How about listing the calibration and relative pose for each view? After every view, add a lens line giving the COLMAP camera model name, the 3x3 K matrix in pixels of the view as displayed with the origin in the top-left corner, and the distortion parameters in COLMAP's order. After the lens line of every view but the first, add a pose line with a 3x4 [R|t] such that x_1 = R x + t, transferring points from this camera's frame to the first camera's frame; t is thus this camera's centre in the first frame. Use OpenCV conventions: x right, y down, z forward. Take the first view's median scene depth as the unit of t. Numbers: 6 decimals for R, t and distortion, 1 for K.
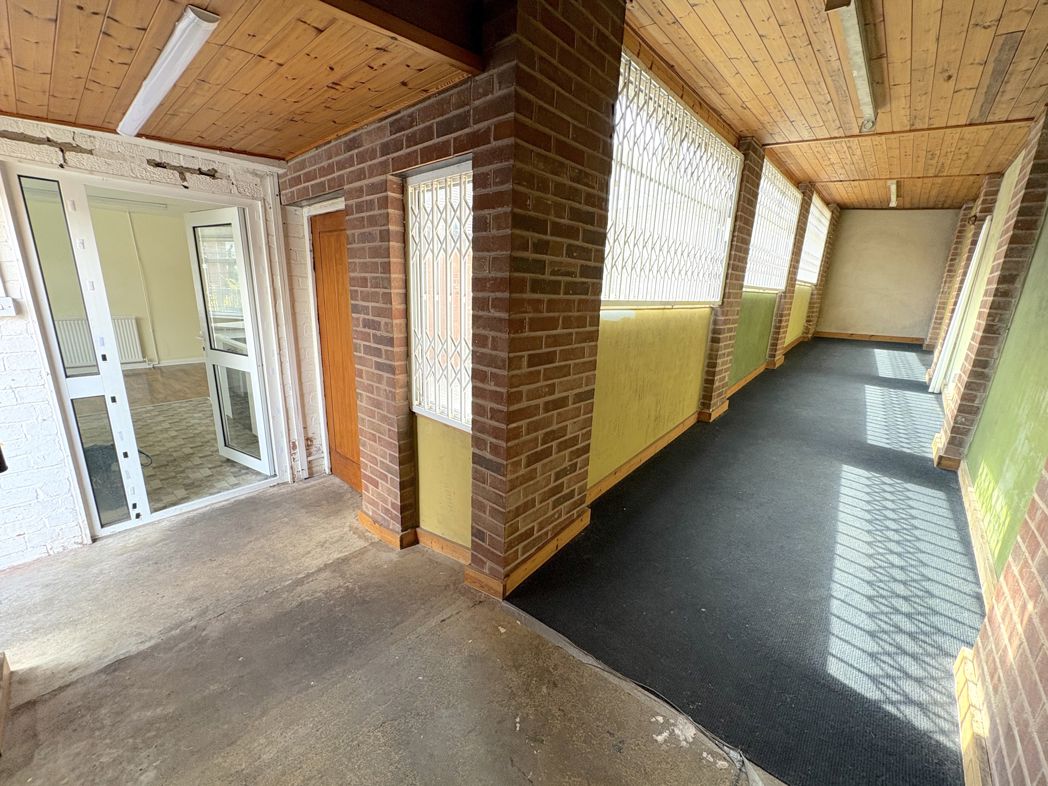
lens RADIAL K [[417.3, 0, 521.5], [0, 417.3, 394.4], [0, 0, 1]] dist [-0.000460, 0.000904]
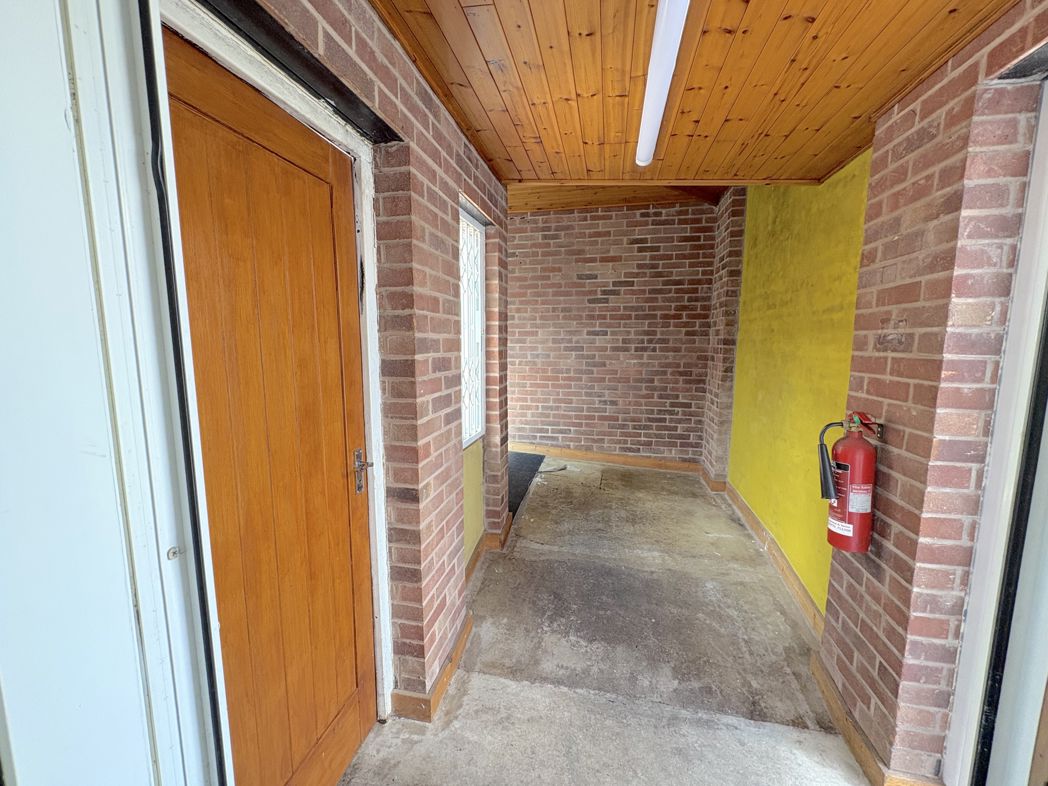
lens RADIAL K [[417.3, 0, 523.2], [0, 417.3, 391.7], [0, 0, 1]] dist [-0.000460, 0.000904]
pose [[-0.498864, -0.146795, 0.854158, -1.061035], [0.193585, 0.941778, 0.274916, -0.298368], [-0.844784, 0.302498, -0.441402, 1.235514]]
